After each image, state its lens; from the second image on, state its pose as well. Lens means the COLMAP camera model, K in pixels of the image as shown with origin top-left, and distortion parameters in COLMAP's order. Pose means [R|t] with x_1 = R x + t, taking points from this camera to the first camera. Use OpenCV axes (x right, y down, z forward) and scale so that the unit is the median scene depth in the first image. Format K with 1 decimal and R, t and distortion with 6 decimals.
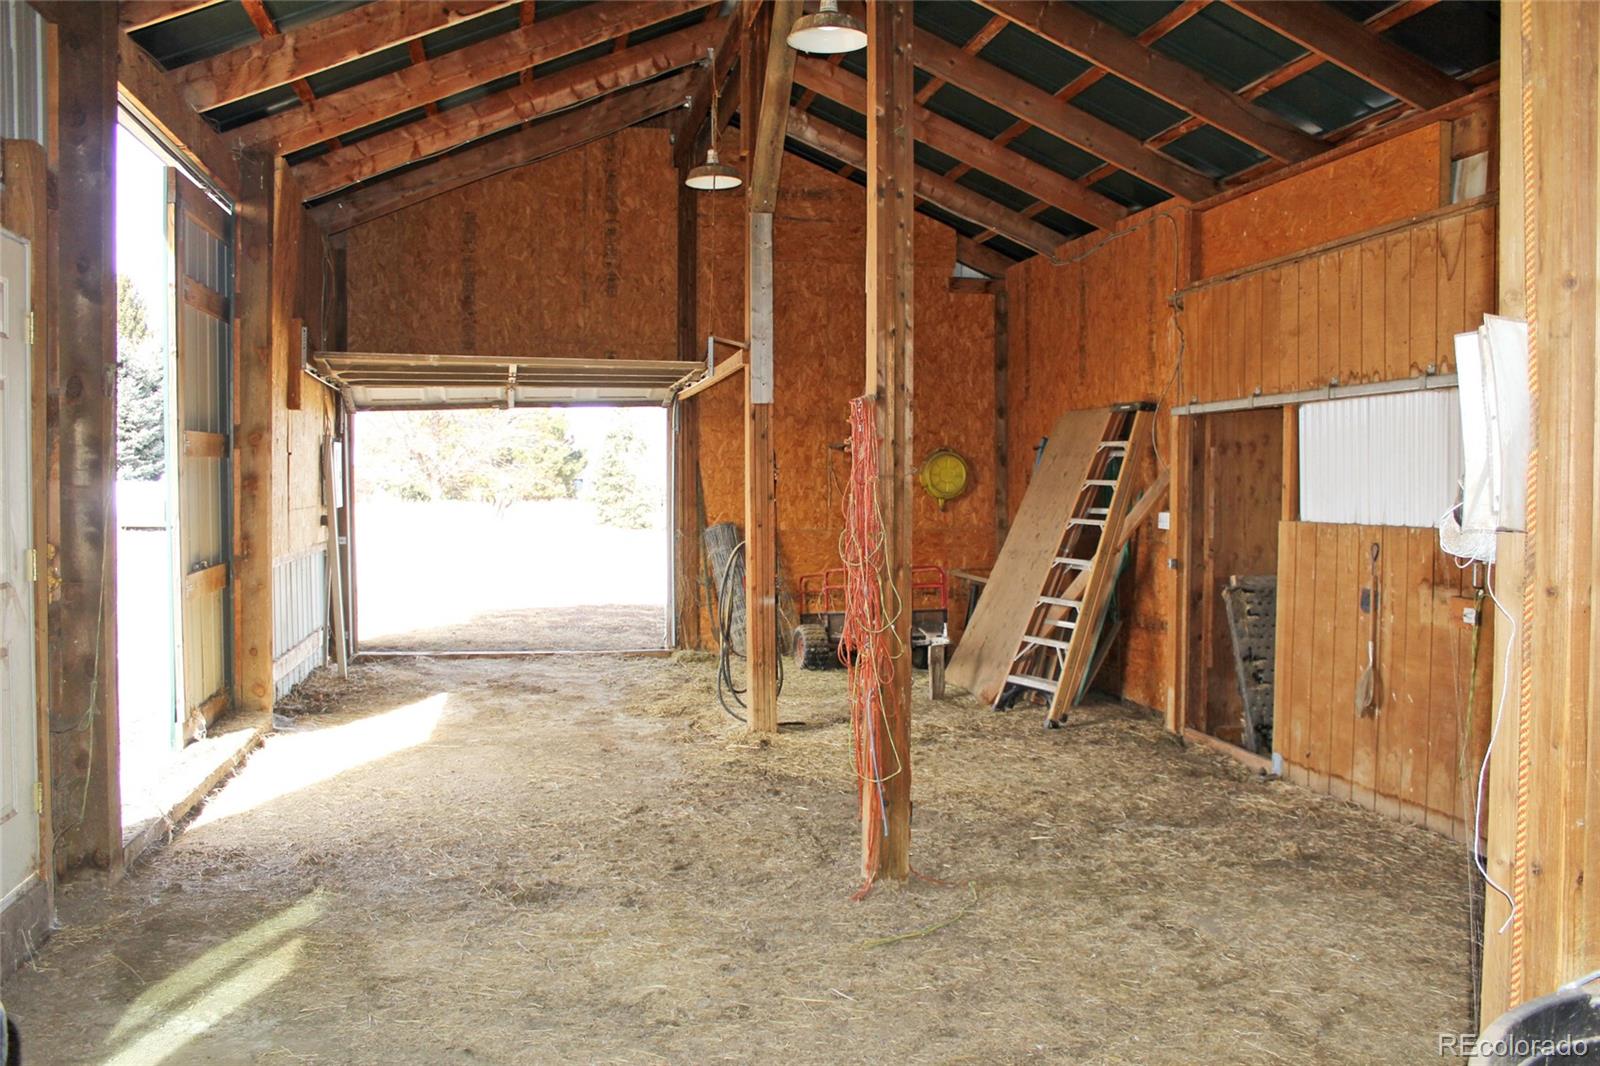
lens RADIAL K [[1324.8, 0, 800.0], [0, 1324.8, 533.0], [0, 0, 1]] dist [-0.158023, 0.146698]
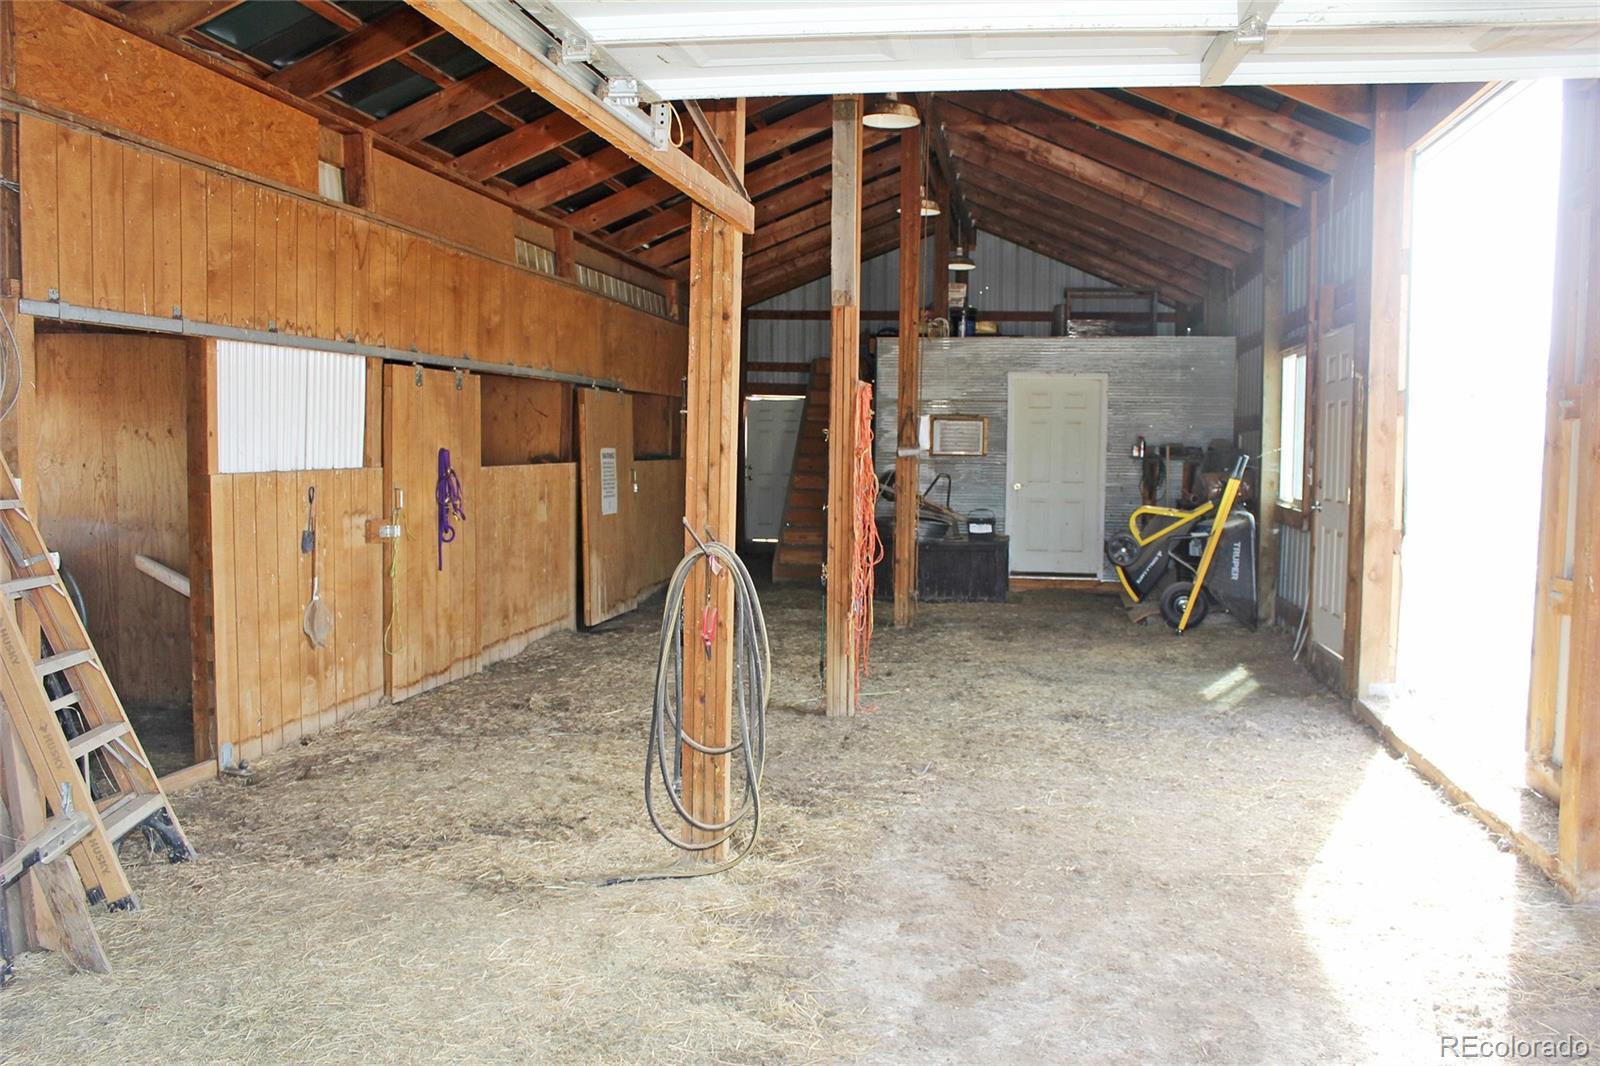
lens RADIAL K [[1324.8, 0, 800.0], [0, 1324.8, 533.0], [0, 0, 1]] dist [-0.158023, 0.146698]
pose [[-0.925727, -0.043986, 0.375627, -0.331650], [-0.005093, 0.994573, 0.103914, -0.066561], [-0.378159, 0.094283, -0.920927, 1.791161]]
